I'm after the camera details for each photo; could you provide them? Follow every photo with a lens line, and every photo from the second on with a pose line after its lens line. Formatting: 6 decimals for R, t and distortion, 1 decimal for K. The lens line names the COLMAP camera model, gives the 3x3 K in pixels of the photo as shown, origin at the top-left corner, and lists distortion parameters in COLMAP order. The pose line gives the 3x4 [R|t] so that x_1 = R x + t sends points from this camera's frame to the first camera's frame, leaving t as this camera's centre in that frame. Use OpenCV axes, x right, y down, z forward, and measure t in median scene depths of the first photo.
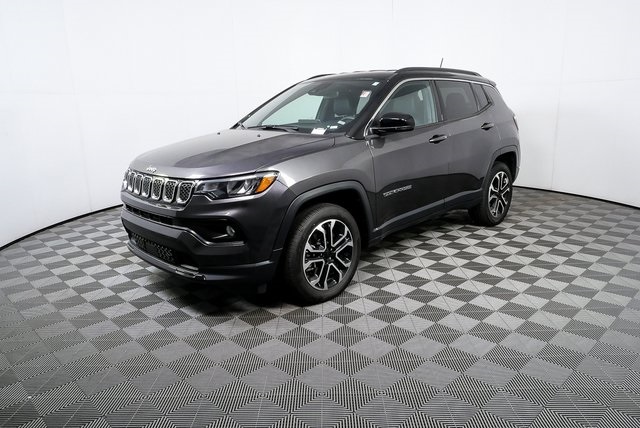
lens RADIAL K [[450.5, 0, 320.0], [0, 450.5, 214.0], [0, 0, 1]] dist [-0.027769, 0.016523]
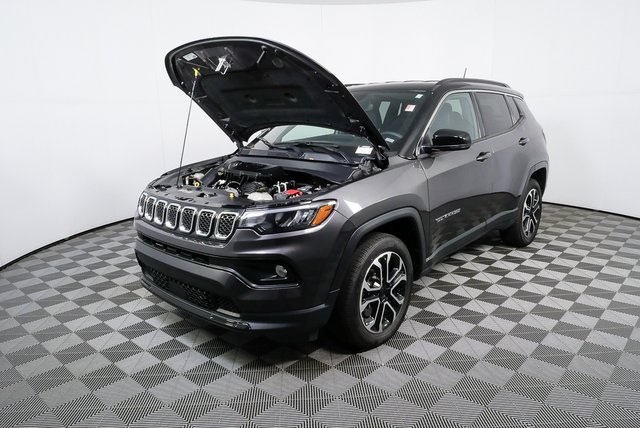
lens RADIAL K [[456.7, 0, 320.0], [0, 456.7, 214.0], [0, 0, 1]] dist [-0.035048, -0.000795]
pose [[0.998161, -0.007822, 0.060114, -0.145250], [0.008792, 0.999835, -0.015880, -0.044712], [-0.059980, 0.016379, 0.998065, 0.115949]]
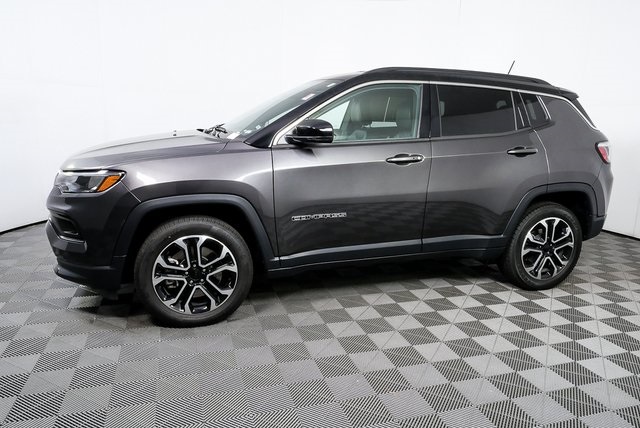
lens RADIAL K [[450.5, 0, 320.0], [0, 450.5, 214.0], [0, 0, 1]] dist [-0.027769, 0.016523]
pose [[0.889265, 0.147887, -0.432825, 0.552863], [-0.159929, 0.987090, 0.008684, -0.067535], [0.428522, 0.061499, 0.901436, 0.293211]]
